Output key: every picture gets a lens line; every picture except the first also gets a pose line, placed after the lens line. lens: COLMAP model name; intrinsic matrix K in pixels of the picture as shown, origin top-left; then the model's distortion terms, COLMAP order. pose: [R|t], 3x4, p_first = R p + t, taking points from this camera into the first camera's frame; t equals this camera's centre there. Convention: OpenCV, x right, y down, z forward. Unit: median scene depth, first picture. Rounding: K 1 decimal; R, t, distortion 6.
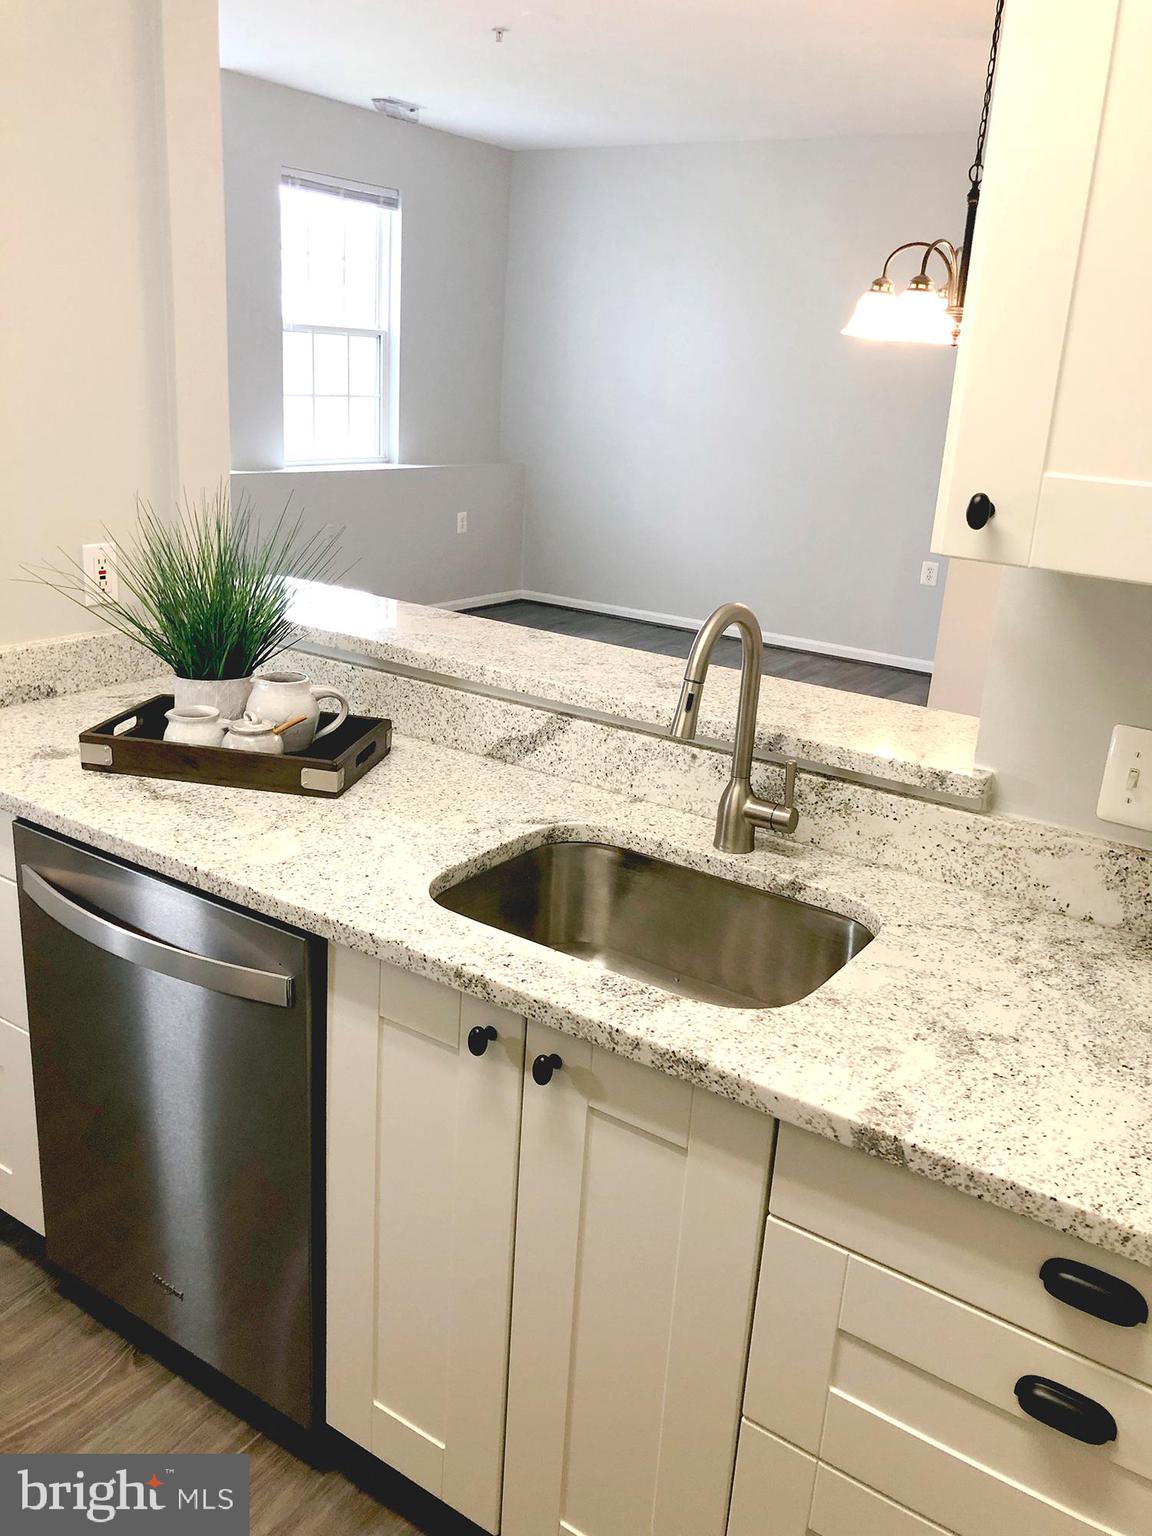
lens RADIAL K [[1271.8, 0, 601.9], [0, 1271.8, 774.5], [0, 0, 1]] dist [0.009040, 0.005204]
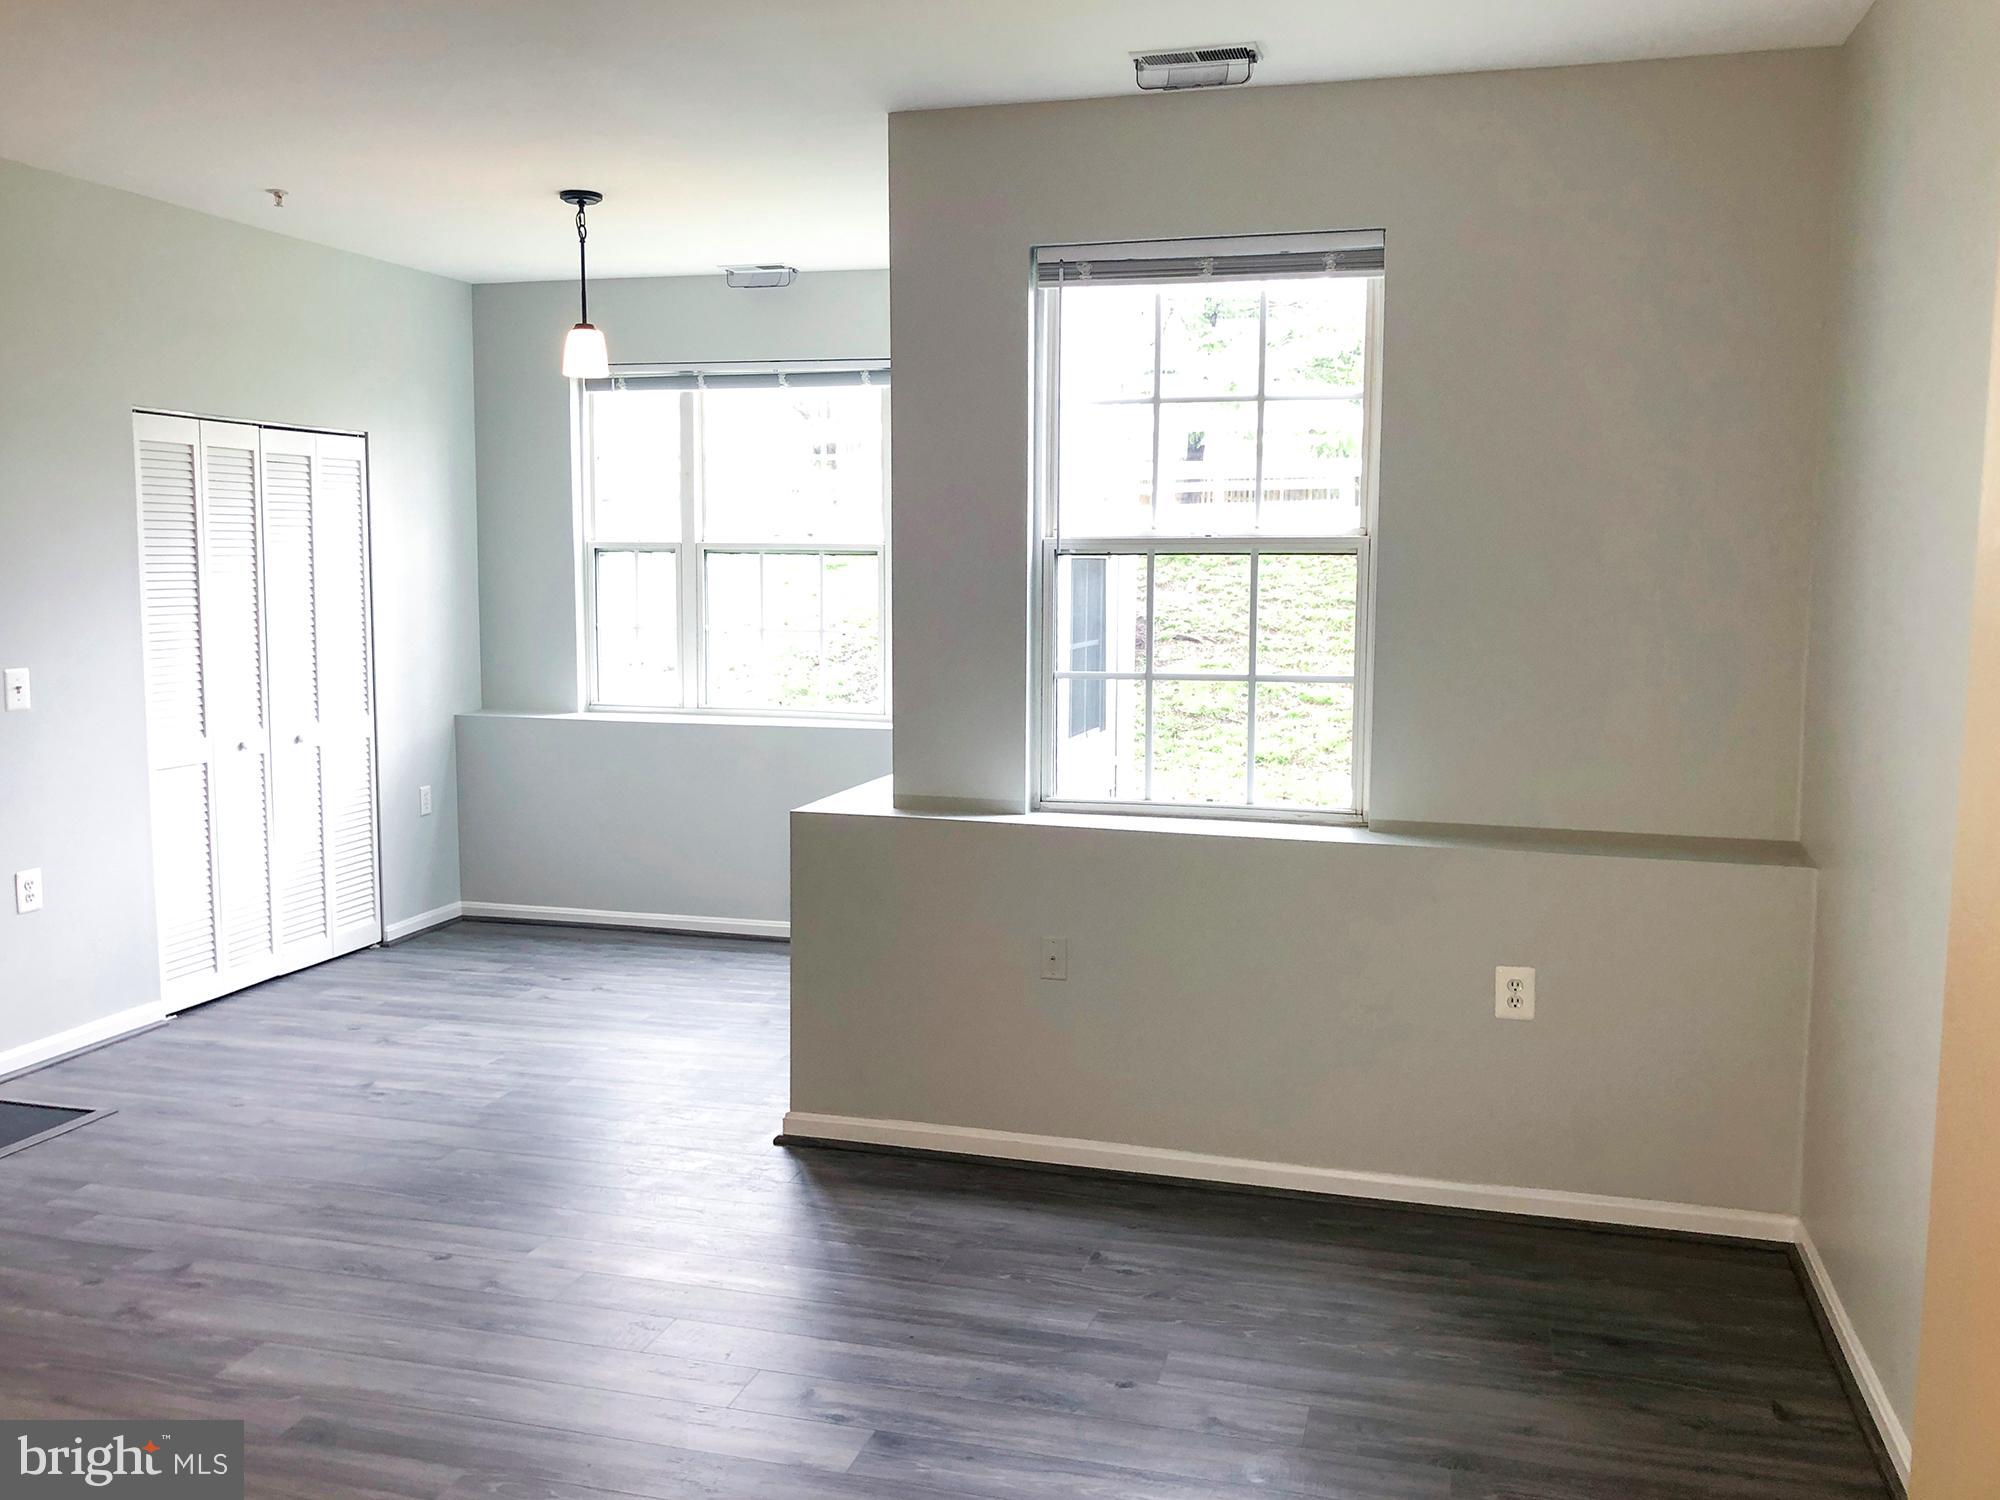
lens RADIAL K [[1722.3, 0, 1000.0], [0, 1722.3, 750.0], [0, 0, 1]] dist [0.006471, 0.004934]
pose [[0.286548, 0.053315, -0.956581, 1.375643], [-0.278527, 0.959962, -0.029931, -0.884249], [0.916686, 0.275010, 0.289925, 2.845819]]
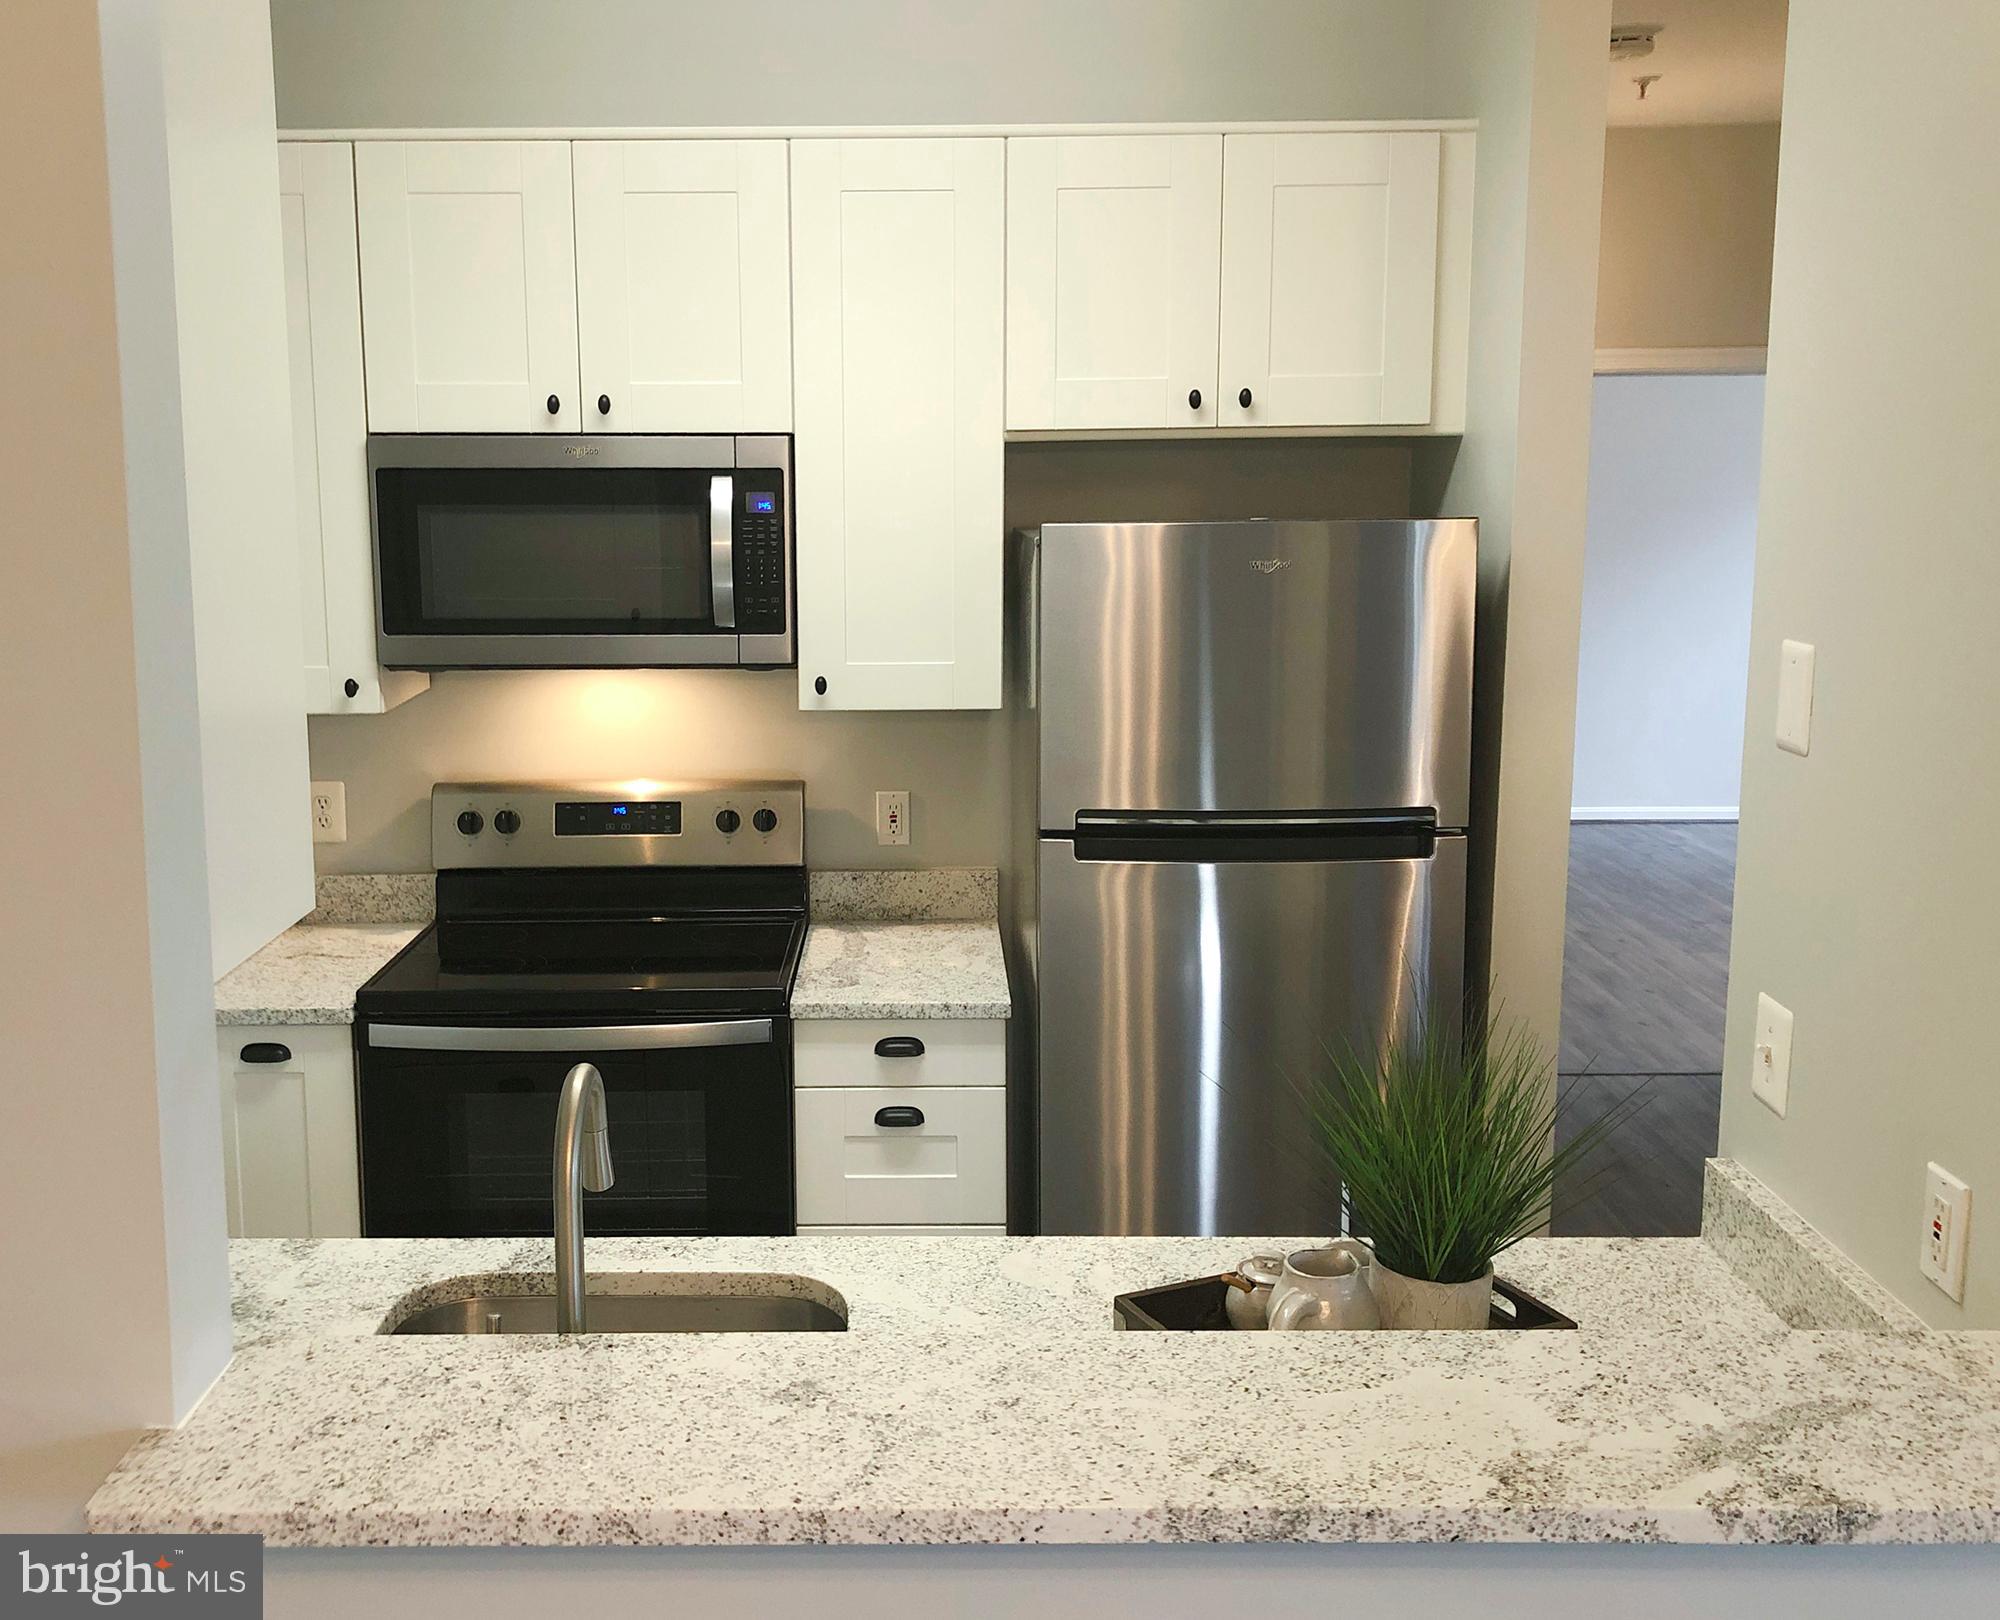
lens RADIAL K [[1942.0, 0, 921.2], [0, 1942.0, 751.0], [0, 0, 1]] dist [0.105432, -0.188037]
pose [[-0.834853, 0.034626, -0.549383, 0.524195], [-0.208022, 0.904169, 0.373102, -0.732674], [0.509654, 0.425770, -0.747645, 1.744513]]
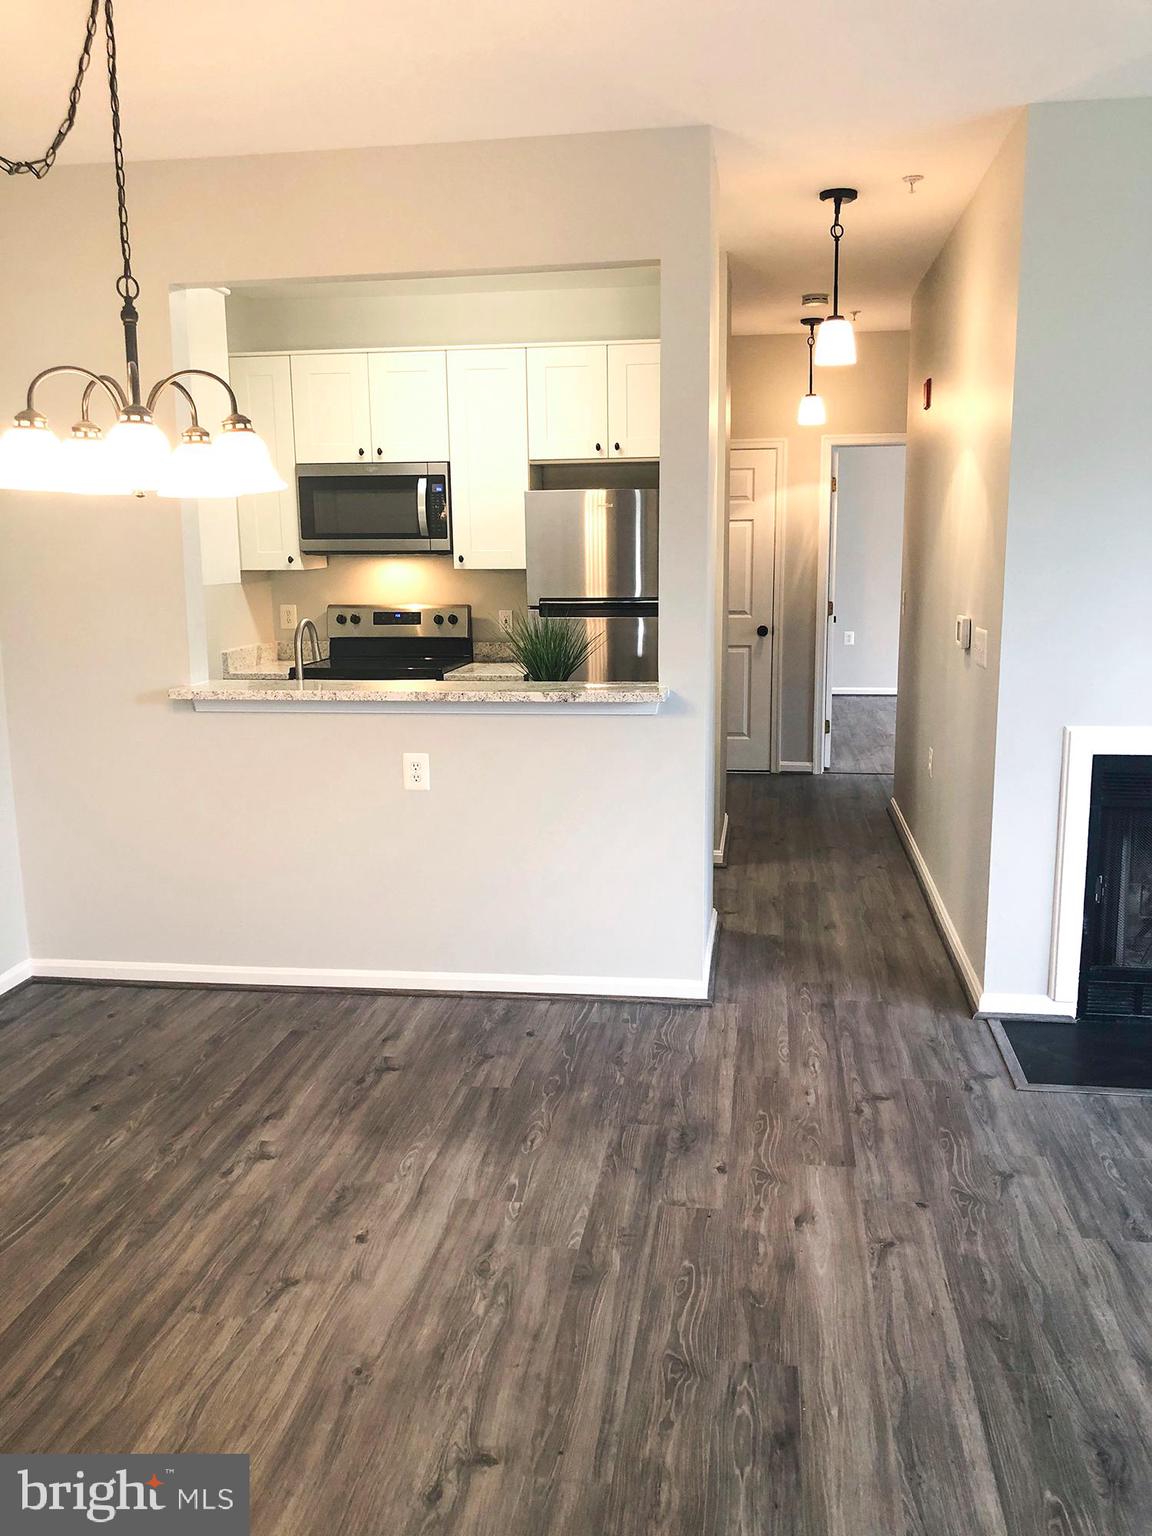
lens RADIAL K [[1271.8, 0, 601.9], [0, 1271.8, 774.5], [0, 0, 1]] dist [0.009040, 0.005204]
pose [[-0.902915, 0.036478, -0.428269, 0.644826], [-0.170158, 0.884653, 0.434092, -1.032005], [0.394704, 0.464821, -0.792559, 3.145255]]
